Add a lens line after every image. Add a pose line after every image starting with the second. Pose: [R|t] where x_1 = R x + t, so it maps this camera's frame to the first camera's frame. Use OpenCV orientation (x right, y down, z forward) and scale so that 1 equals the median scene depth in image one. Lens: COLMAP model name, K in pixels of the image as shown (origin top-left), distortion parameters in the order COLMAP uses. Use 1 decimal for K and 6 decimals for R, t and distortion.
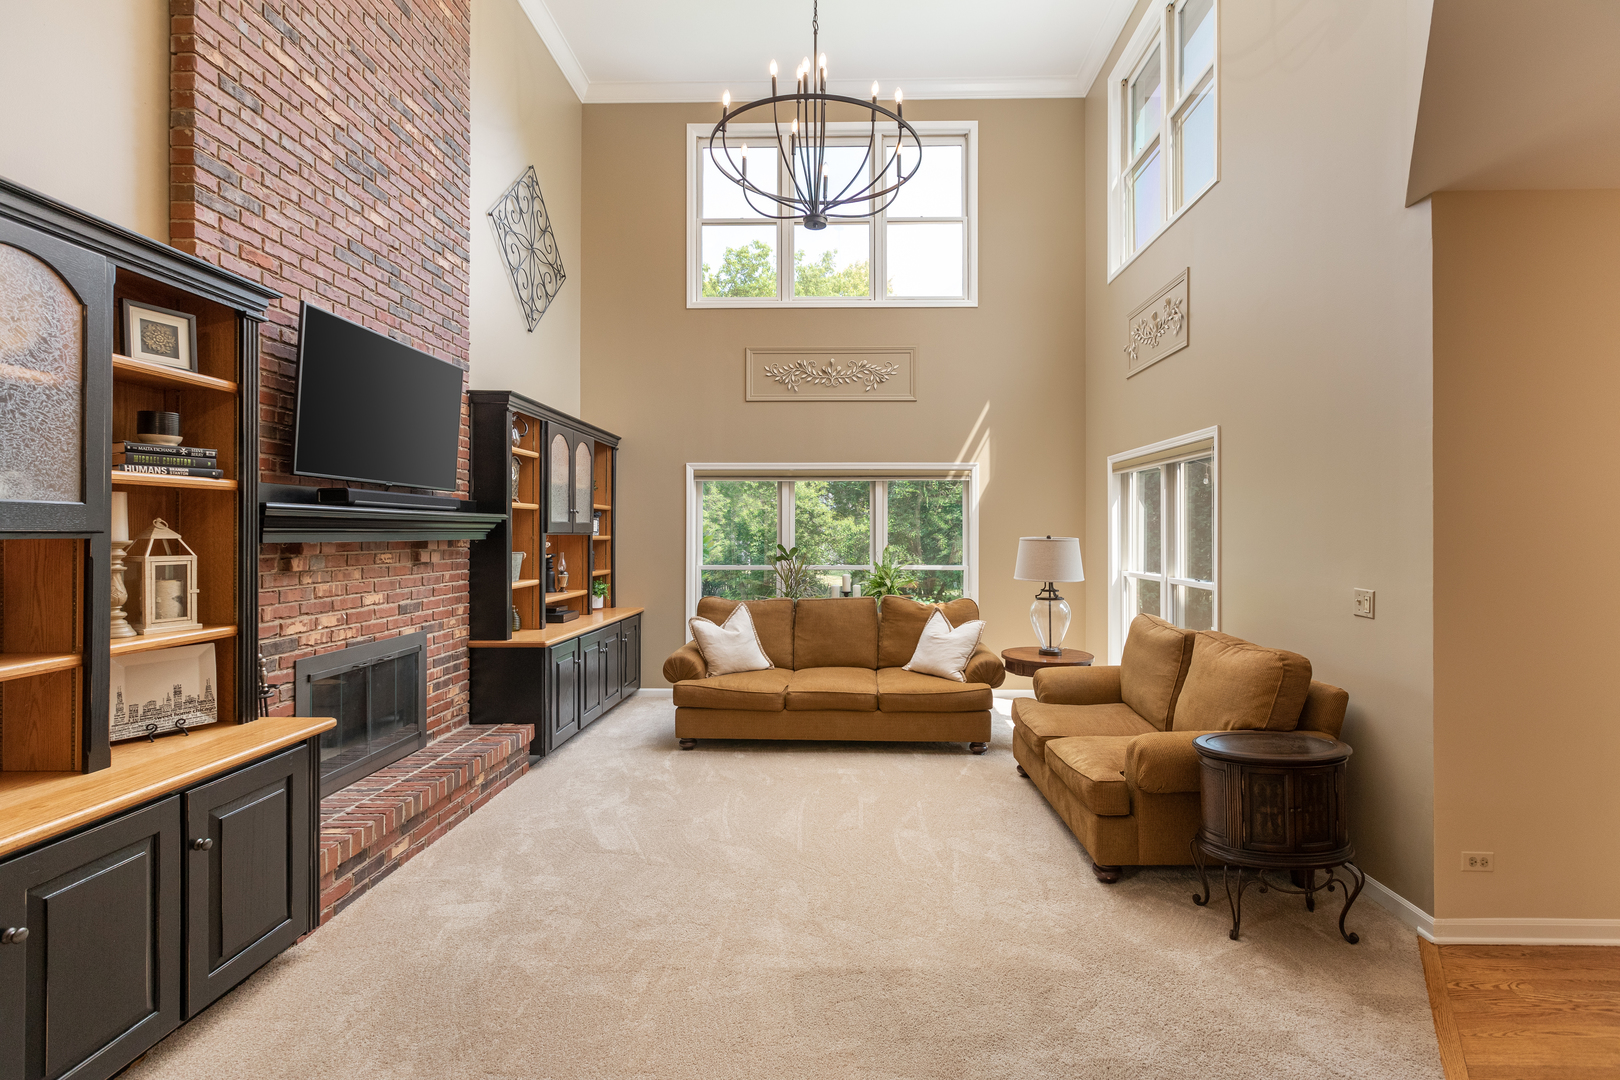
lens RADIAL K [[737.6, 0, 837.4], [0, 737.6, 526.4], [0, 0, 1]] dist [-0.000058, 0.000156]
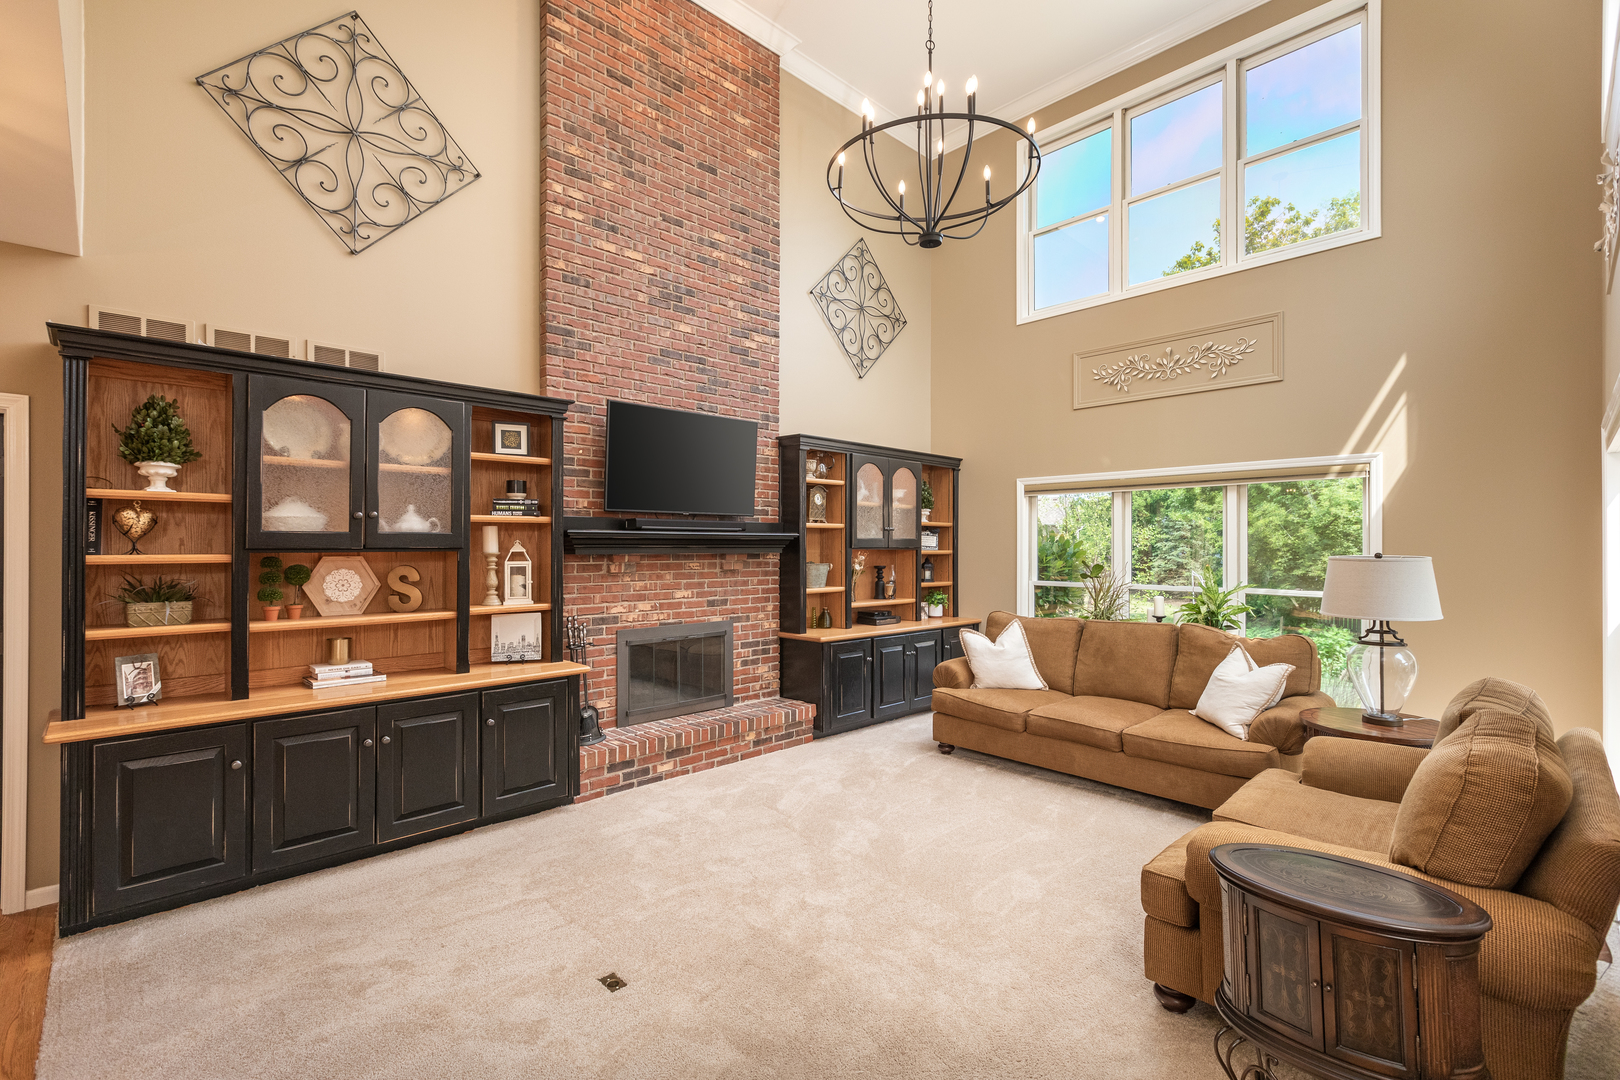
lens RADIAL K [[729.1, 0, 810.0], [0, 729.1, 540.0], [0, 0, 1]] dist [-0.001301, 0.000055]
pose [[0.706109, -0.005363, -0.708083, 0.438424], [0.005181, 0.999984, -0.002407, -0.001599], [0.708084, -0.001969, 0.706125, 0.139949]]
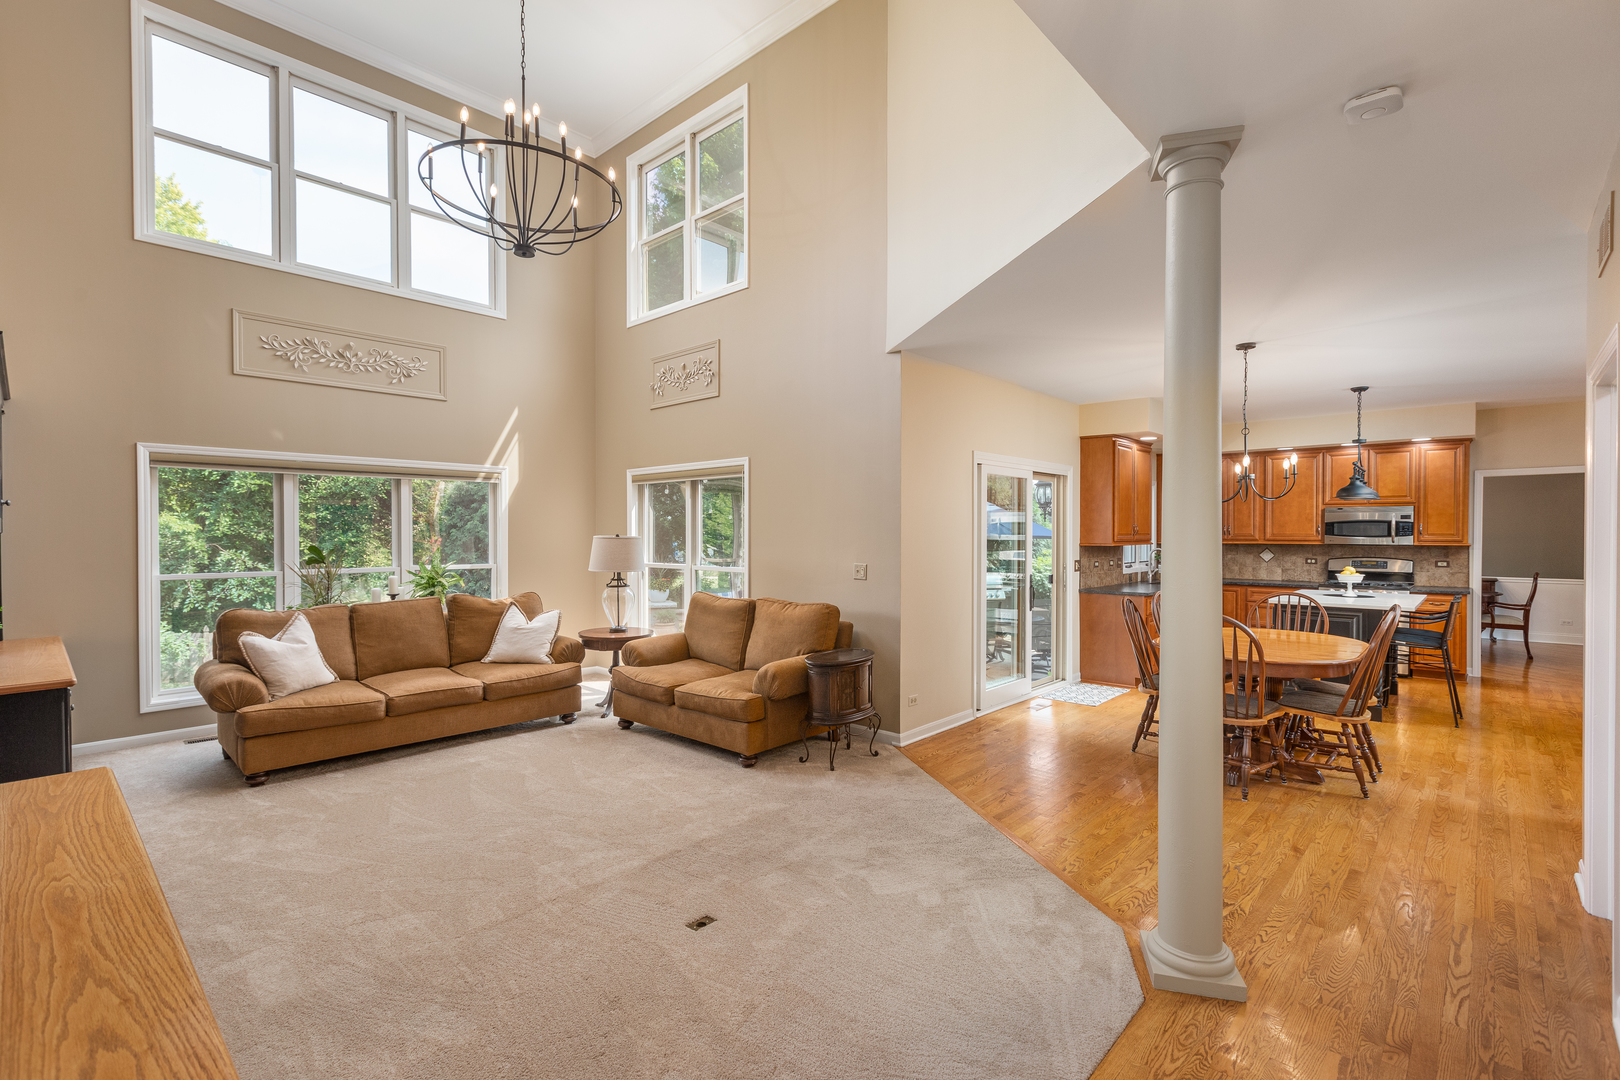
lens RADIAL K [[729.1, 0, 810.0], [0, 729.1, 540.0], [0, 0, 1]] dist [-0.001301, 0.000055]
pose [[0.666328, -0.009547, 0.745598, -0.442432], [-0.003505, 0.999867, 0.015935, 0.001682], [-0.745651, -0.013231, 0.666206, -0.041933]]
